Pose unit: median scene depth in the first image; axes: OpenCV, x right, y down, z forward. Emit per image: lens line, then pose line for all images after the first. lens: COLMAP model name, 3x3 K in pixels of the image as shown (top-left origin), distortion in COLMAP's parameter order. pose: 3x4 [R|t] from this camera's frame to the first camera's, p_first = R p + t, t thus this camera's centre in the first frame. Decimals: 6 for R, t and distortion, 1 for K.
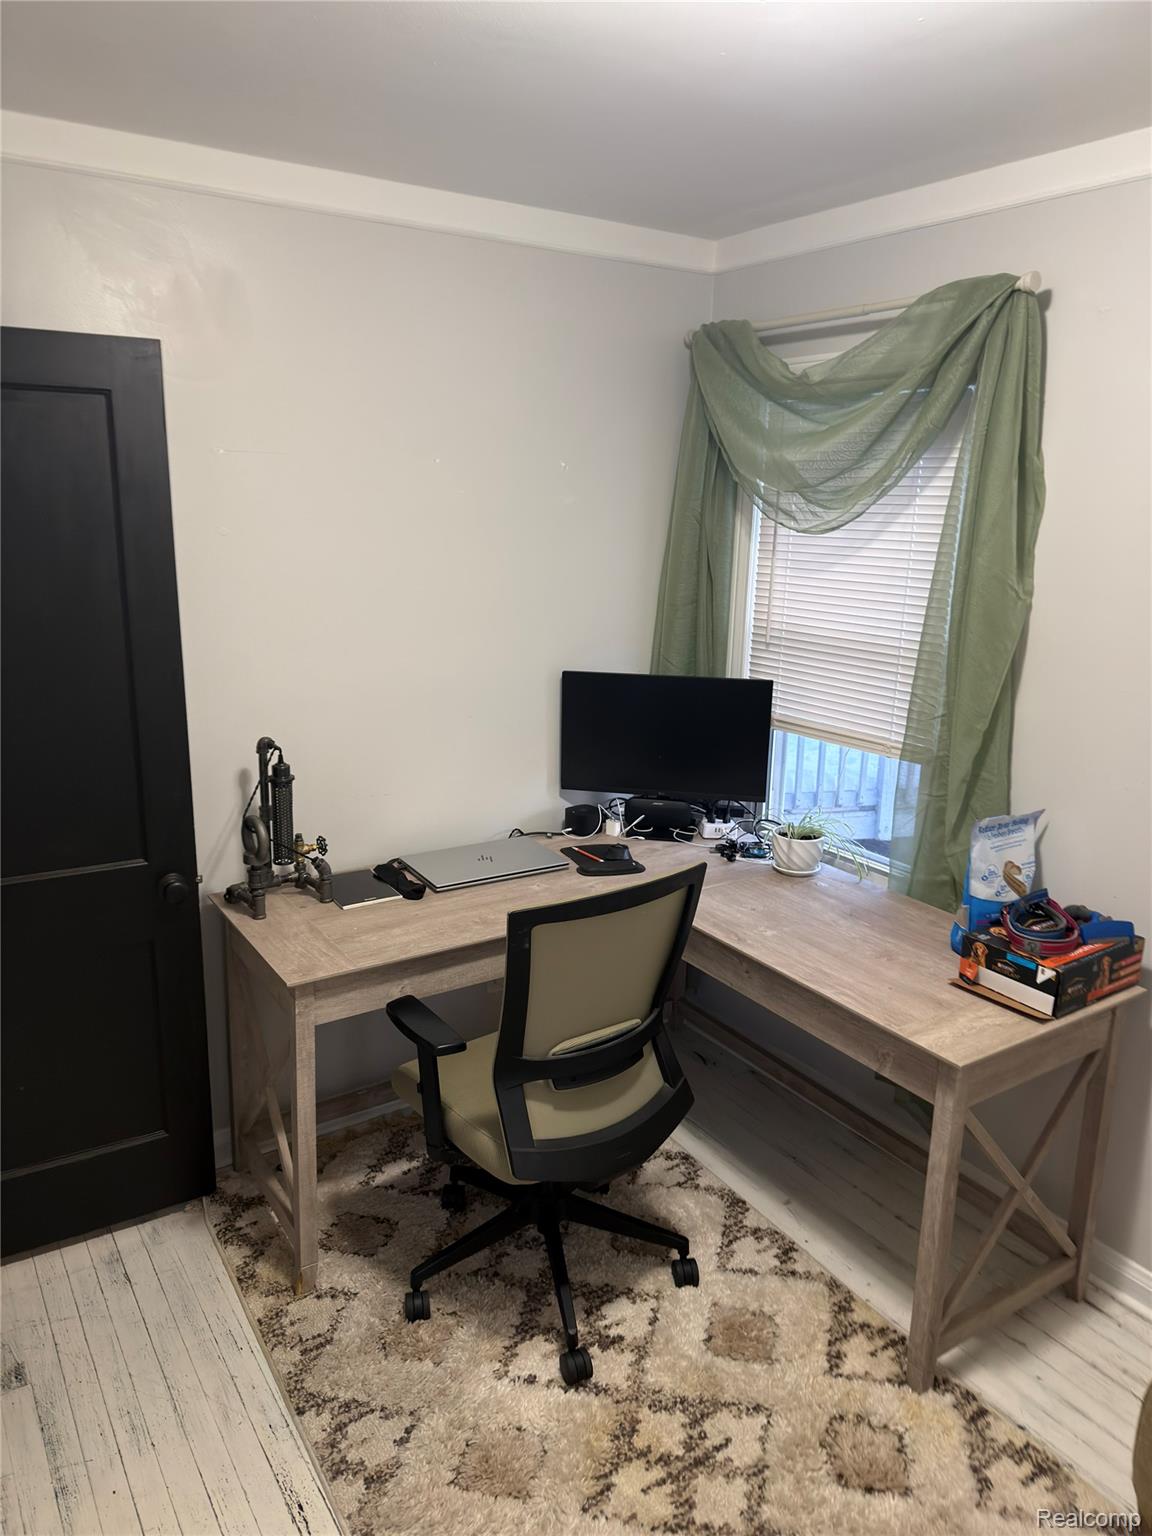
lens RADIAL K [[1080.0, 0, 567.9], [0, 1080.0, 770.5], [0, 0, 1]] dist [0.047282, -0.060470]
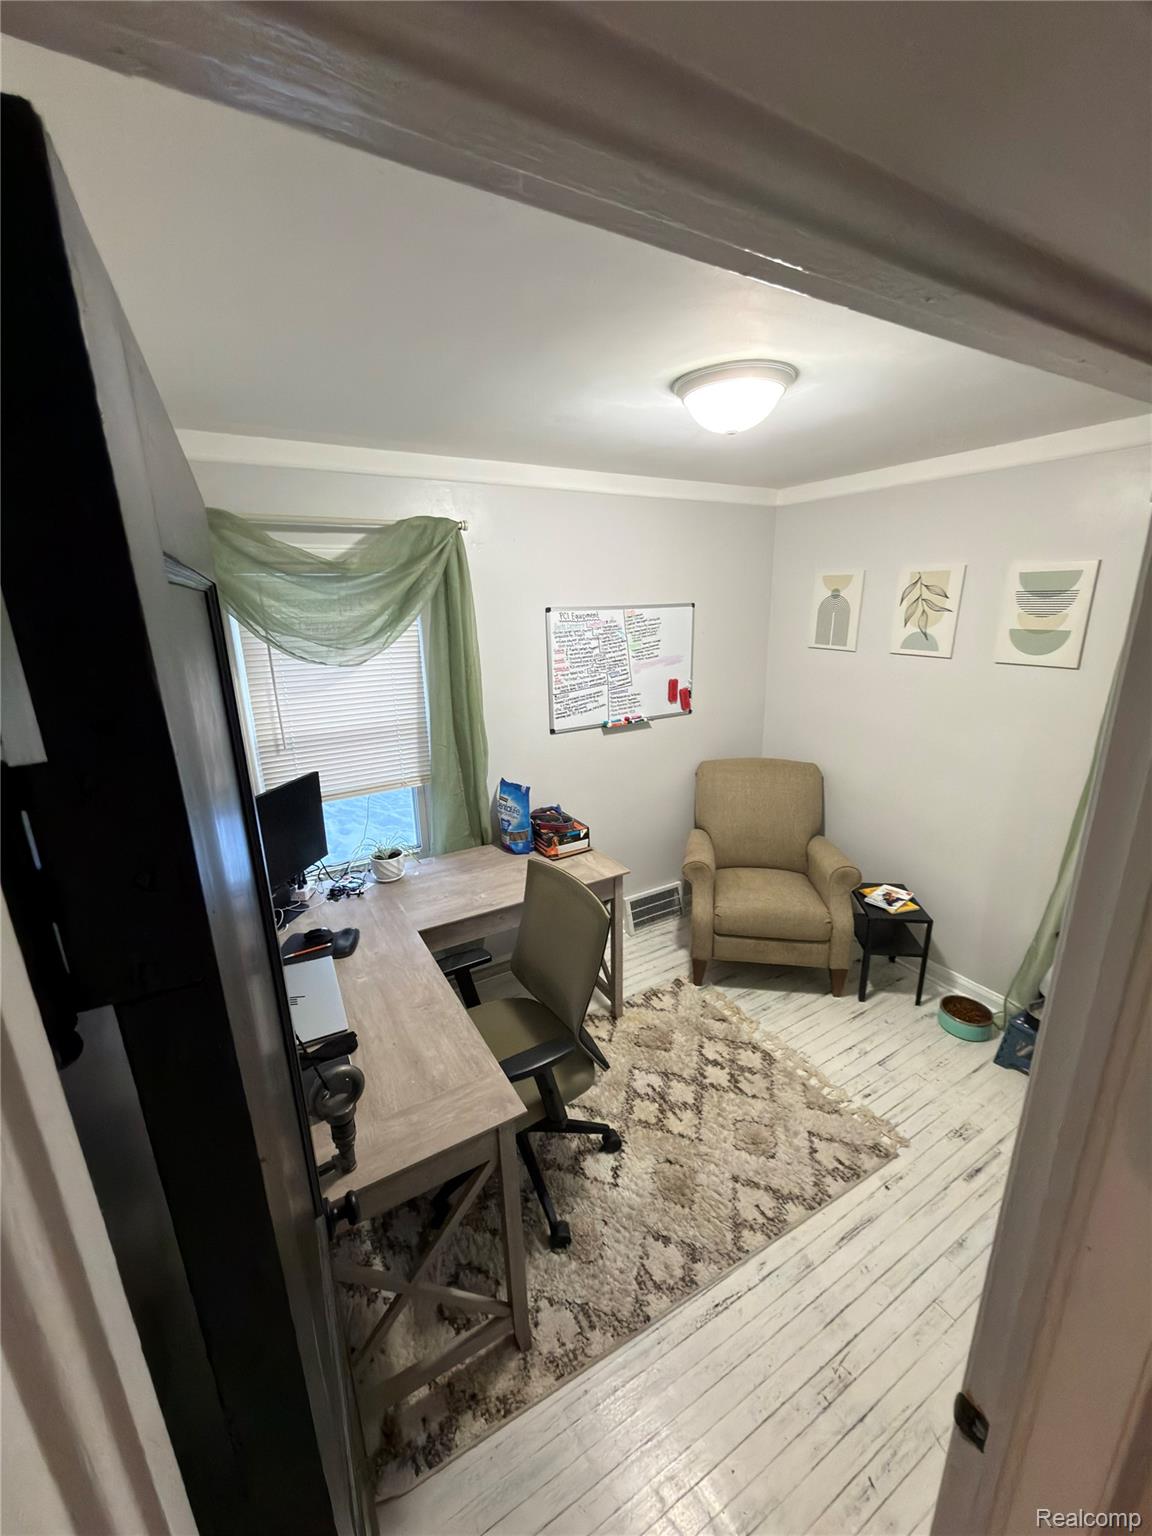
lens RADIAL K [[611.5, 0, 576.0], [0, 611.5, 768.0], [0, 0, 1]] dist [-0.000195, 0.000002]
pose [[0.050215, -0.293881, 0.954522, -0.695522], [0.261615, 0.926227, 0.271407, -0.271655], [-0.963865, 0.236089, 0.123394, 0.718987]]
